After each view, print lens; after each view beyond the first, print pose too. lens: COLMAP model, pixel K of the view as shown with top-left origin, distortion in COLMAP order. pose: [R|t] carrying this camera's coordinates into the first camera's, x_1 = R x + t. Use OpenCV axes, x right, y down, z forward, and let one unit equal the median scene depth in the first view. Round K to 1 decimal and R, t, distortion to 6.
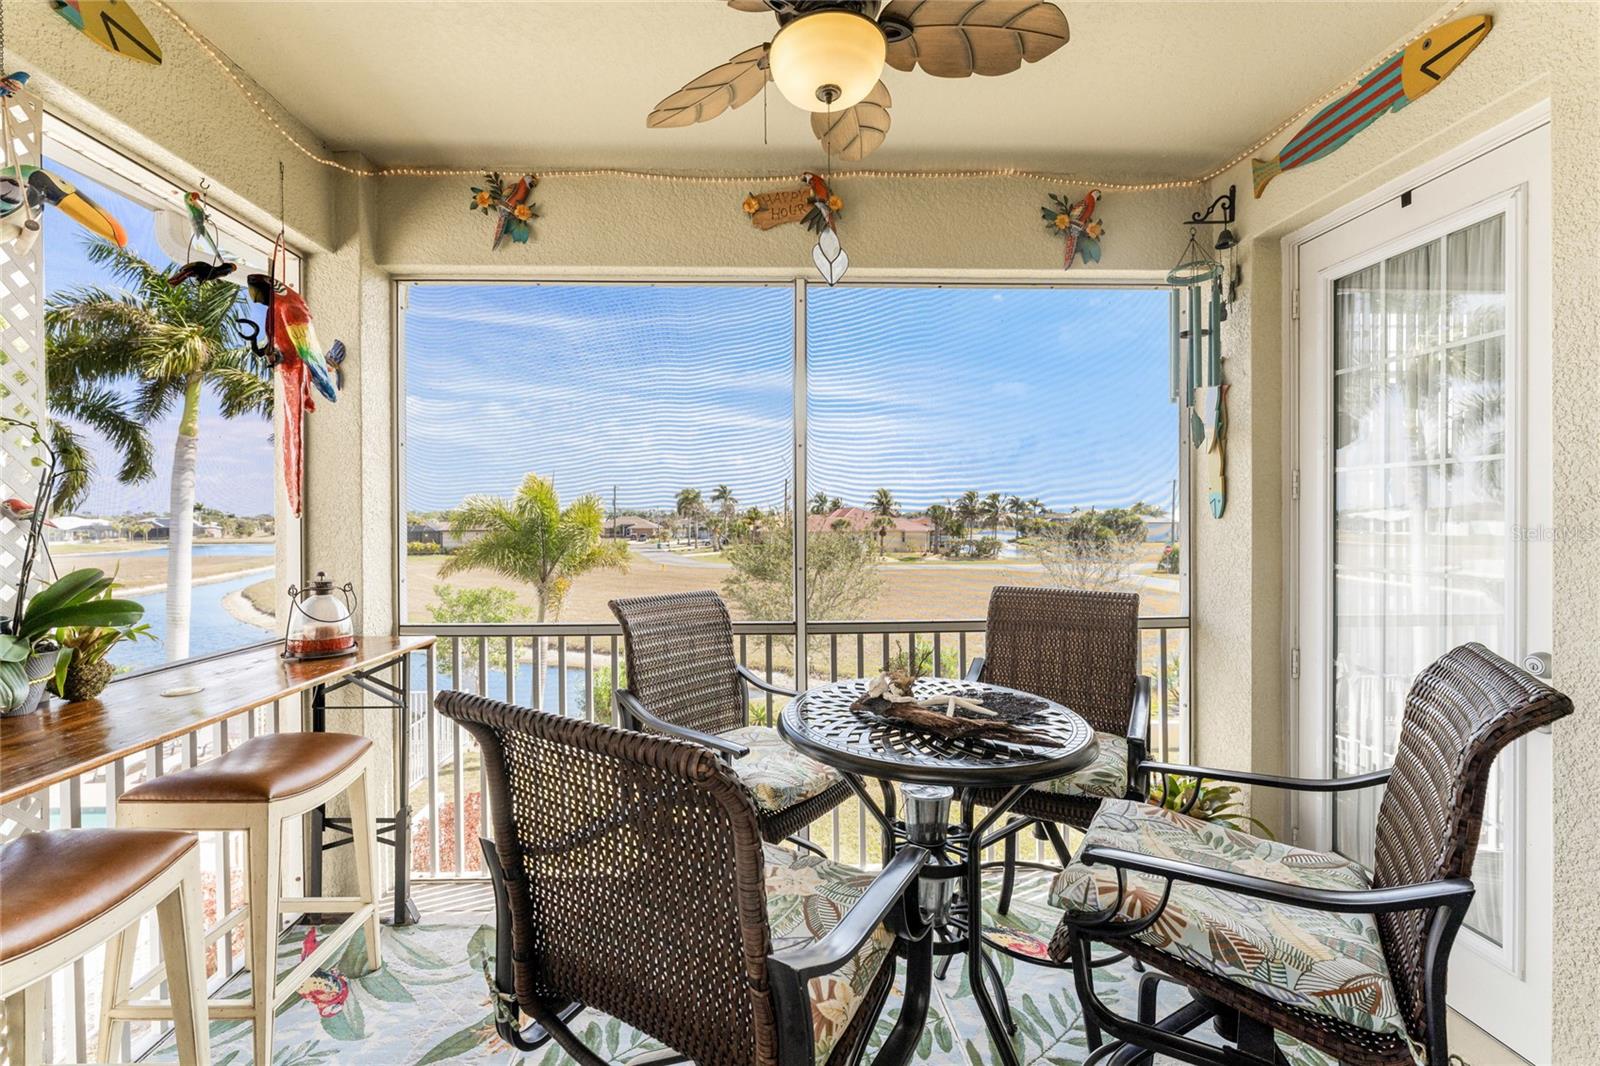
lens RADIAL K [[646.8, 0, 811.1], [0, 646.8, 522.2], [0, 0, 1]] dist [-0.001253, -0.000219]
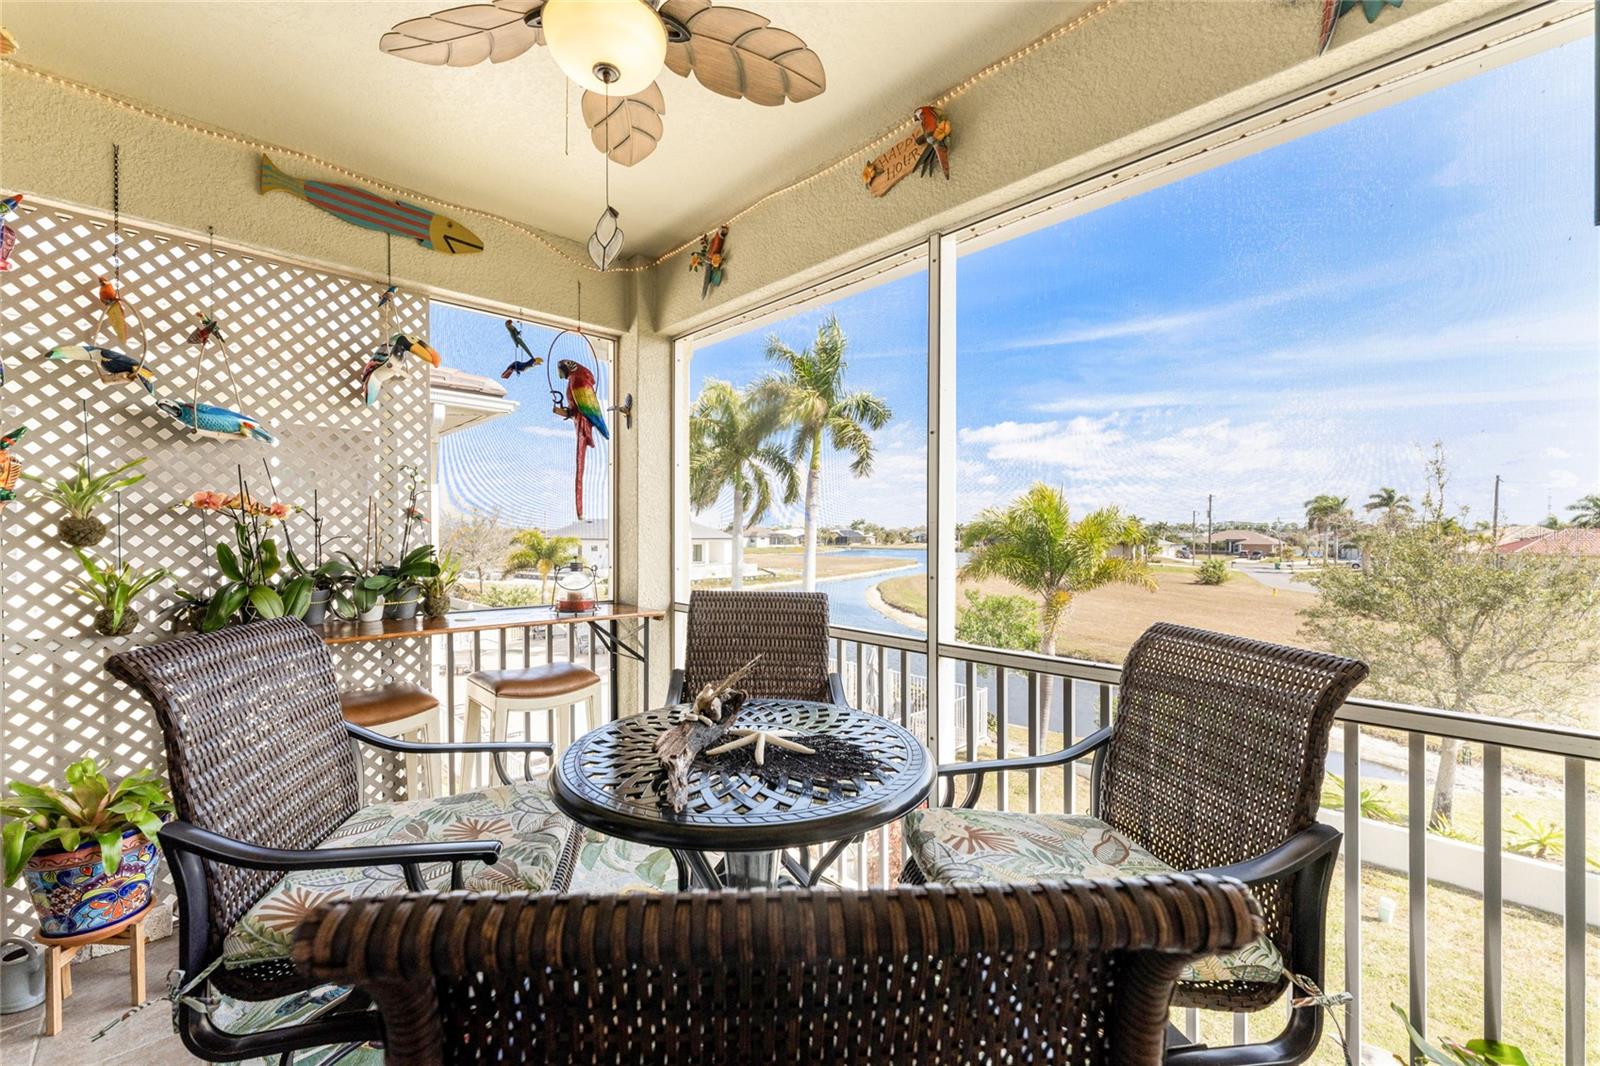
lens RADIAL K [[655.4, 0, 805.8], [0, 655.4, 533.5], [0, 0, 1]] dist [0.004386, 0.000052]
pose [[0.656670, 0.007571, -0.754140, 0.536295], [-0.009853, 0.999950, 0.001459, 0.014714], [0.754114, 0.006473, 0.656712, 0.320710]]
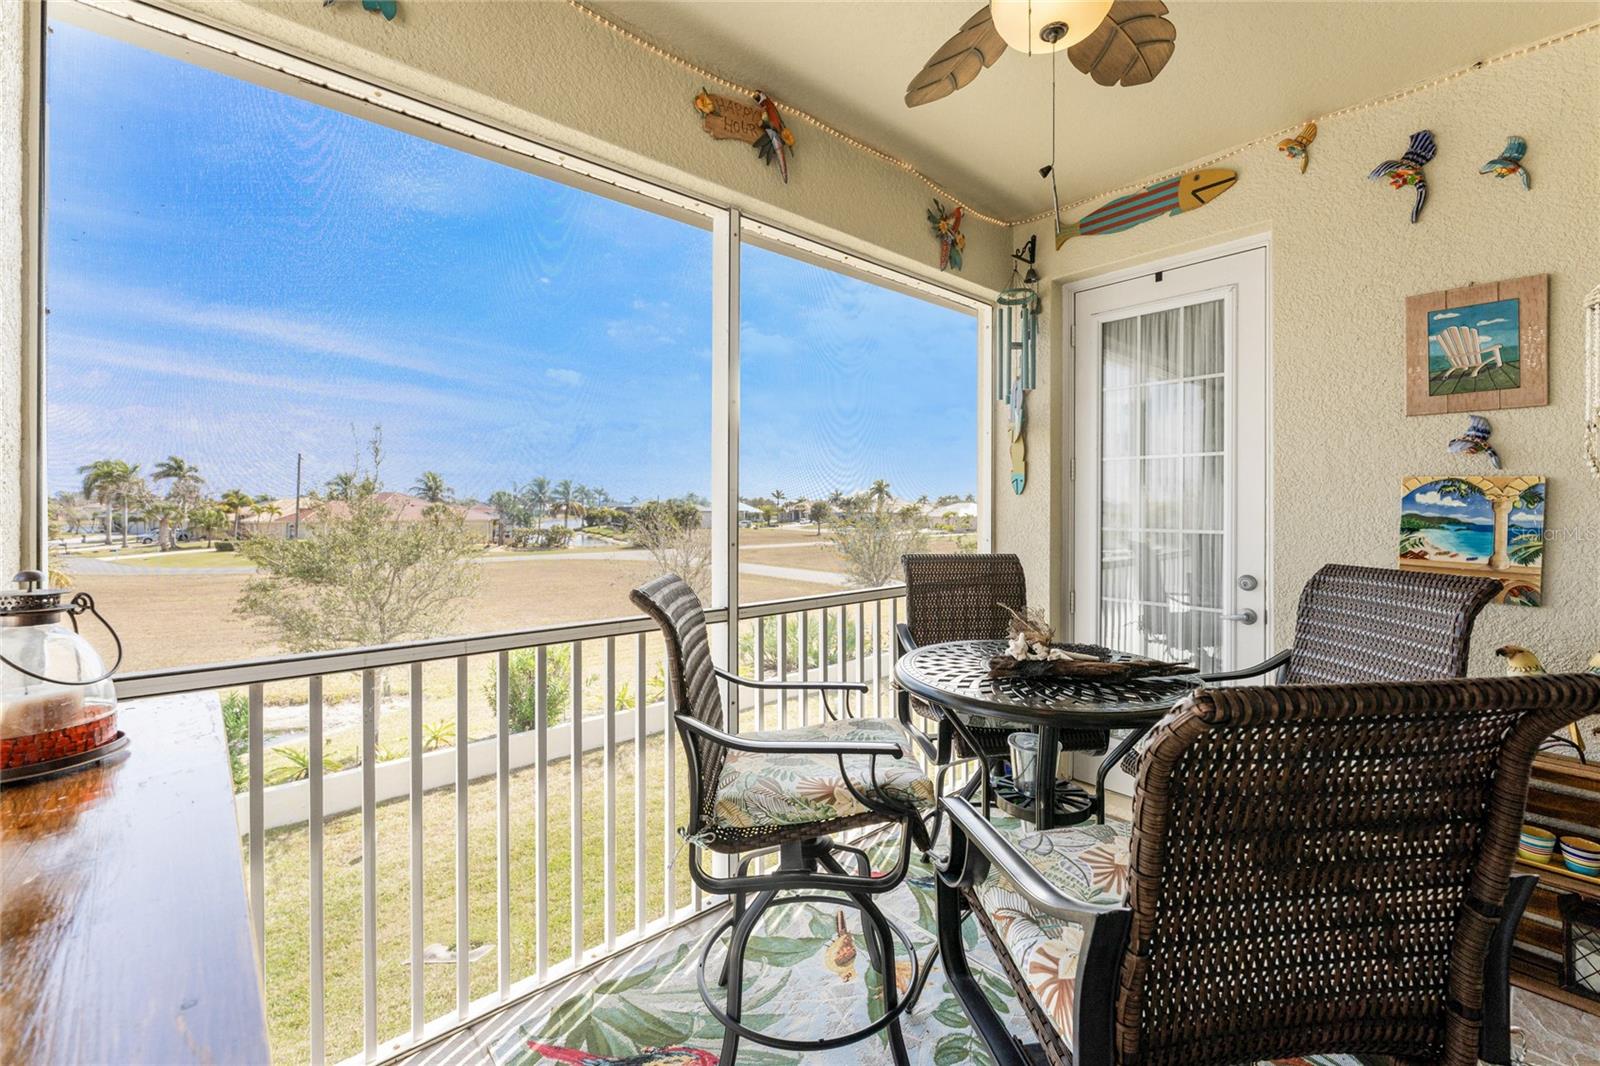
lens RADIAL K [[640.0, 0, 840.5], [0, 640.0, 504.2], [0, 0, 1]] dist [-0.000049, 0.000150]
pose [[0.783517, 0.006187, 0.621340, -0.446825], [-0.000434, 0.999956, -0.009410, 0.026704], [-0.621371, 0.007103, 0.783484, 0.250896]]
